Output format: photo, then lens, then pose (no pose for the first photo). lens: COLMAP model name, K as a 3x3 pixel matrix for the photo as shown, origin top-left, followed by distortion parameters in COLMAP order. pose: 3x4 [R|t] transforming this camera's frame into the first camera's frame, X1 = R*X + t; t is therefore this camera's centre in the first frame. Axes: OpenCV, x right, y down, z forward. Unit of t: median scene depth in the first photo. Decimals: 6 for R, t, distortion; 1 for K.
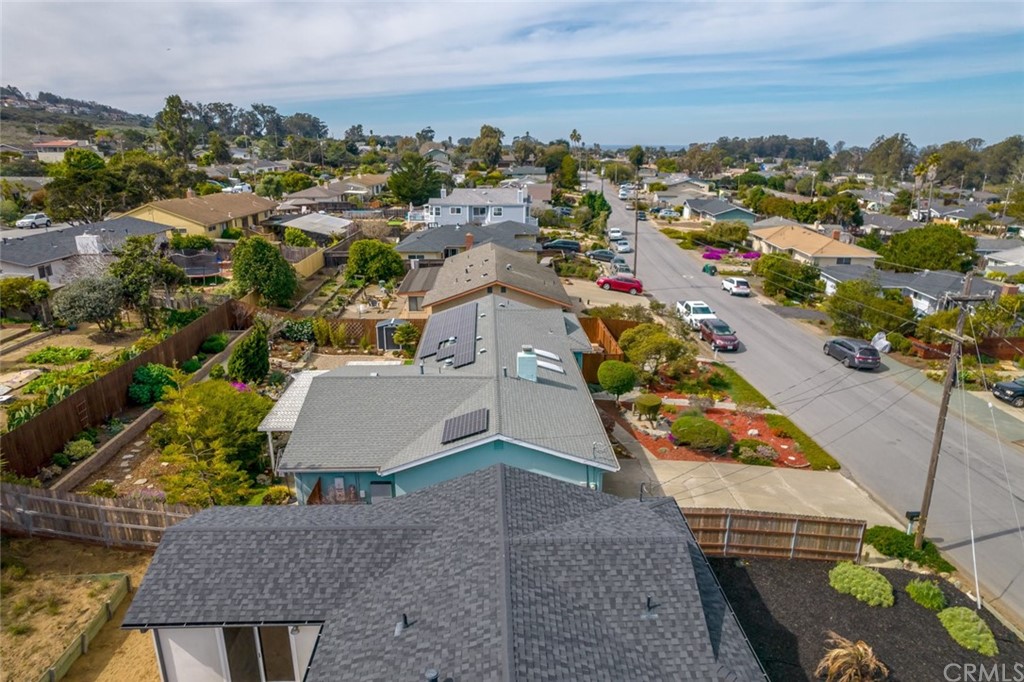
lens RADIAL K [[655.1, 0, 512.6], [0, 655.1, 342.9], [0, 0, 1]] dist [-0.069140, 0.058563]
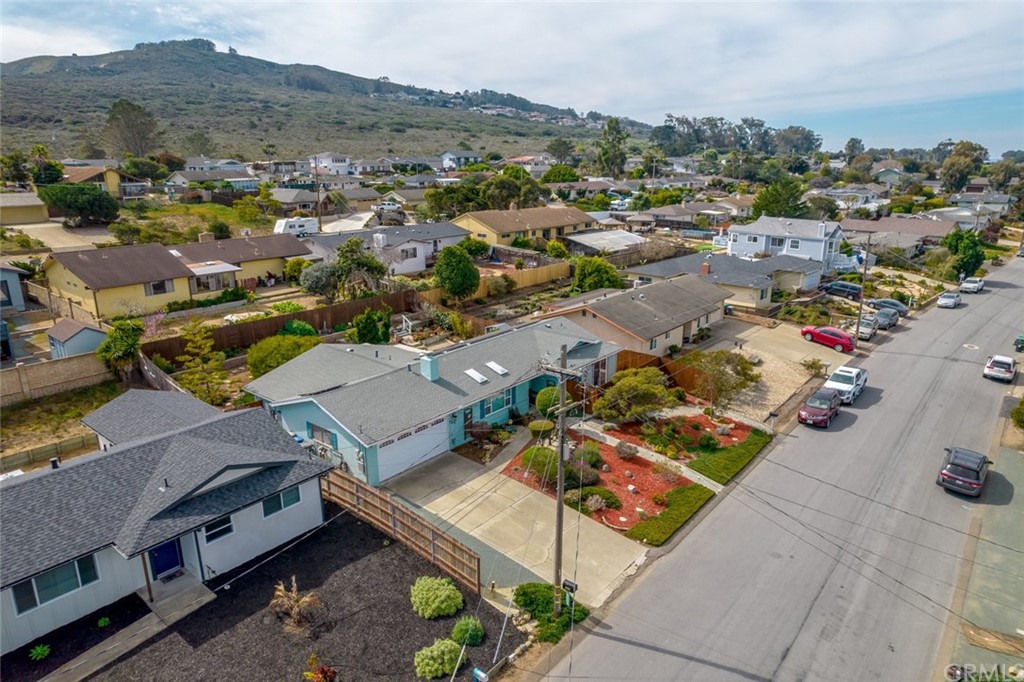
lens RADIAL K [[655.2, 0, 513.1], [0, 655.2, 336.4], [0, 0, 1]] dist [-0.052319, 0.021919]
pose [[0.747254, 0.177257, -0.640461, 0.297250], [-0.193004, 0.980116, 0.046075, -0.035526], [0.635893, 0.089182, 0.766607, 0.037764]]
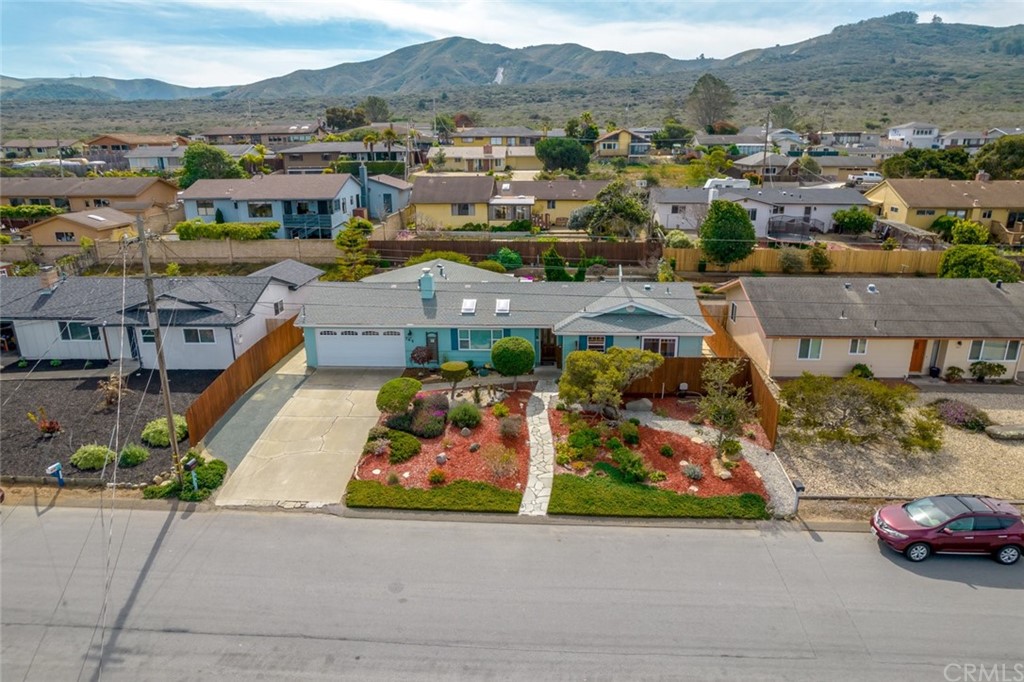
lens RADIAL K [[655.1, 0, 513.9], [0, 655.1, 345.4], [0, 0, 1]] dist [-0.069140, 0.058563]
pose [[-0.093221, 0.298865, -0.949731, 0.388818], [-0.283461, 0.906443, 0.313067, -0.094442], [0.954442, 0.298397, 0.000218, 0.373809]]
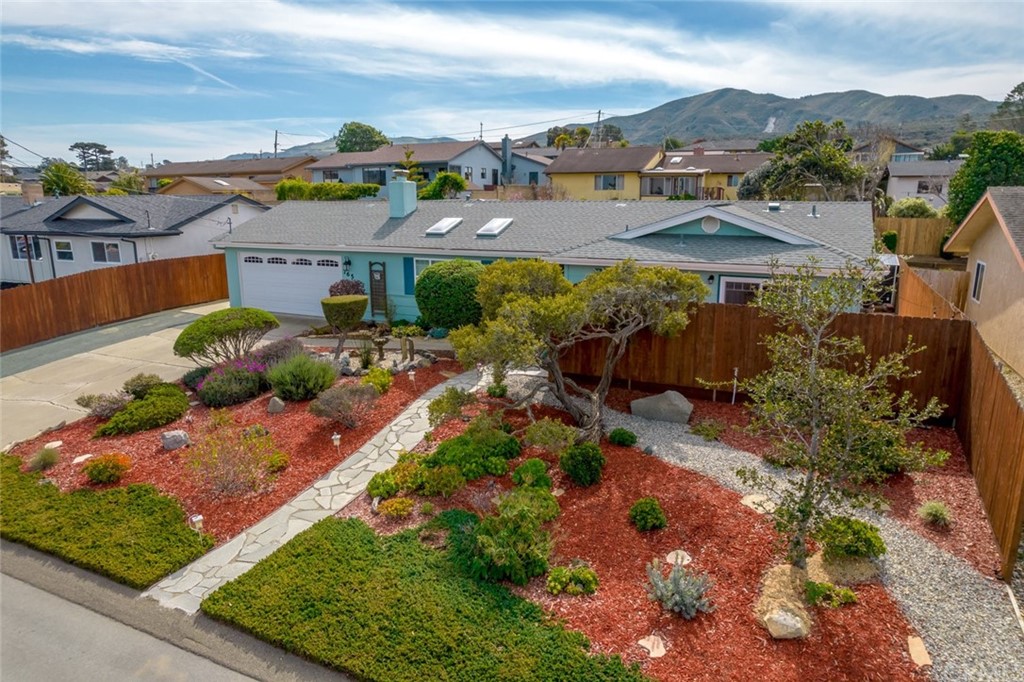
lens RADIAL K [[655.1, 0, 514.2], [0, 655.1, 349.4], [0, 0, 1]] dist [-0.069140, 0.058563]
pose [[-0.462623, 0.202573, -0.863102, 0.214616], [-0.257944, 0.900672, 0.349649, -0.034764], [0.848201, 0.384387, -0.364419, 0.462669]]
